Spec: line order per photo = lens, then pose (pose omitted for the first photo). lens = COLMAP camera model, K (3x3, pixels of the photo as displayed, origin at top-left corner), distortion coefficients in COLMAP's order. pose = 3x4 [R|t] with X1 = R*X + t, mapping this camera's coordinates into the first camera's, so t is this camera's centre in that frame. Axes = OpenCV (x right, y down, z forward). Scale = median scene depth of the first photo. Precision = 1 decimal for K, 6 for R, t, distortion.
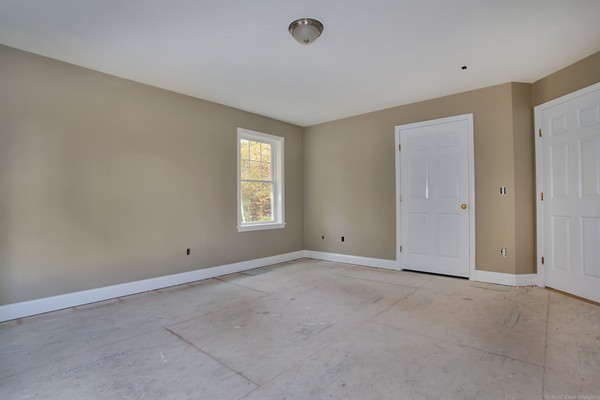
lens RADIAL K [[297.0, 0, 300.7], [0, 297.0, 201.2], [0, 0, 1]] dist [-0.073489, 0.032091]
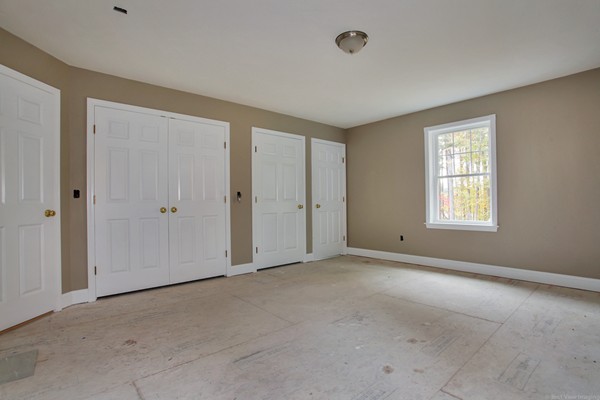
lens RADIAL K [[297.0, 0, 300.7], [0, 297.0, 201.2], [0, 0, 1]] dist [-0.073489, 0.032091]
pose [[-0.992094, 0.020423, 0.123822, 0.083516], [0.019260, 0.999758, -0.010583, 0.012016], [-0.124008, -0.008115, -0.992248, 2.038996]]
